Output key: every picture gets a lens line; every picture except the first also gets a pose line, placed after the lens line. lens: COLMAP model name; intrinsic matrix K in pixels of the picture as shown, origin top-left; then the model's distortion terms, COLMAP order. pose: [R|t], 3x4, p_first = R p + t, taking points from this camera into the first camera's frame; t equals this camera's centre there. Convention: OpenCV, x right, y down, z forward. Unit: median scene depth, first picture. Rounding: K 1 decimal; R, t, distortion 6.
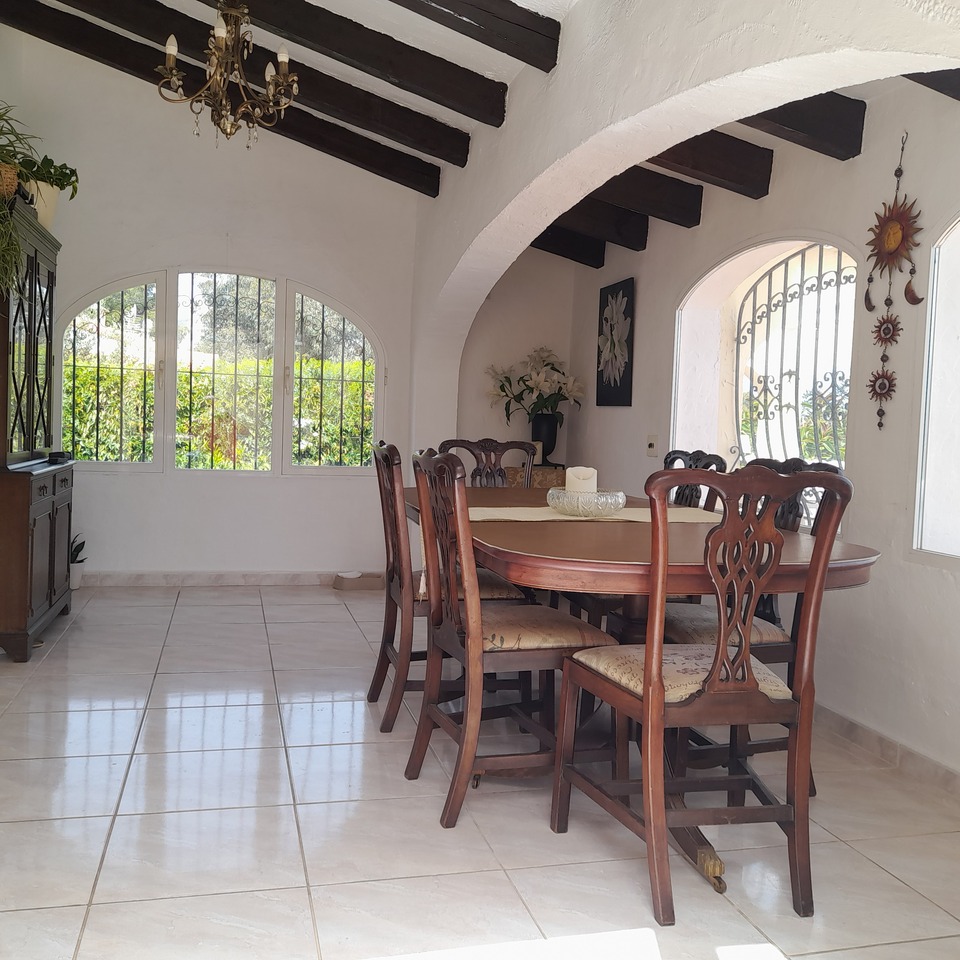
lens RADIAL K [[938.0, 0, 474.5], [0, 938.0, 477.5], [0, 0, 1]] dist [0.025798, 0.000000]
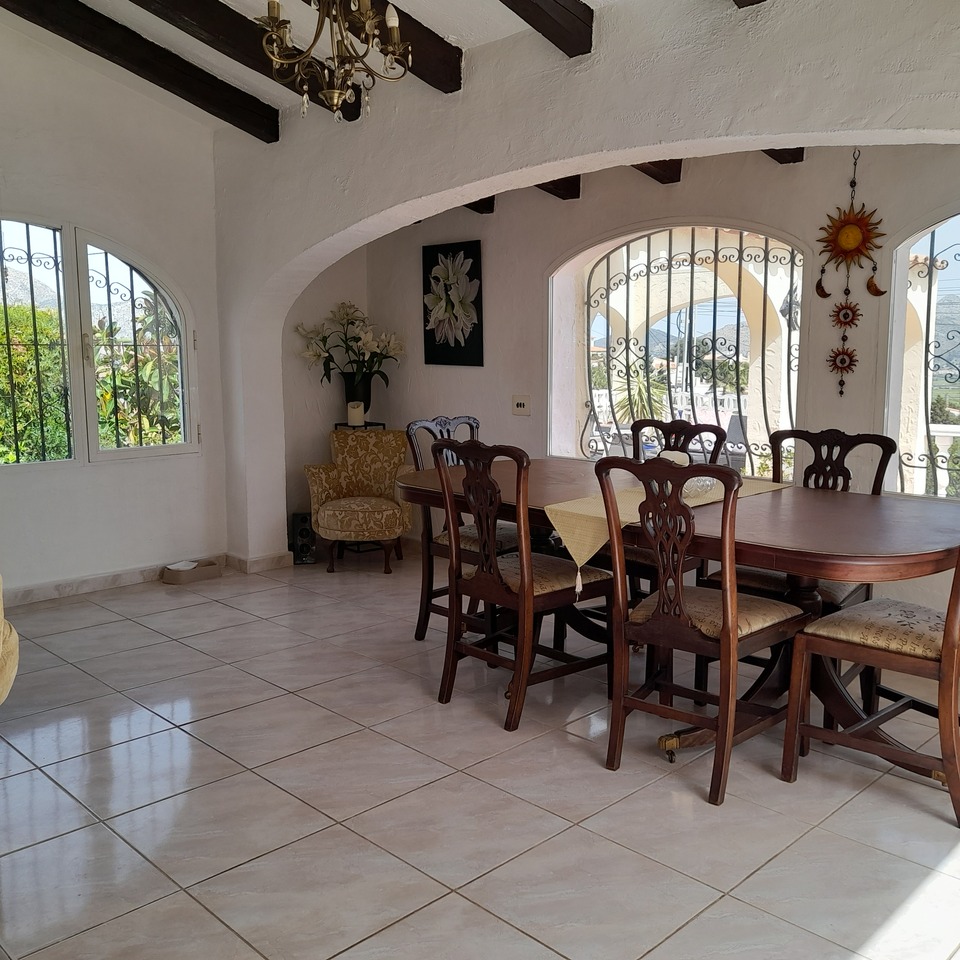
lens RADIAL K [[938.0, 0, 474.8], [0, 938.0, 477.6], [0, 0, 1]] dist [0.025798, 0.000000]
pose [[0.867309, -0.107511, 0.486020, -0.583250], [0.063625, 0.992332, 0.105971, -0.105479], [-0.493686, -0.060986, 0.867499, 0.163823]]
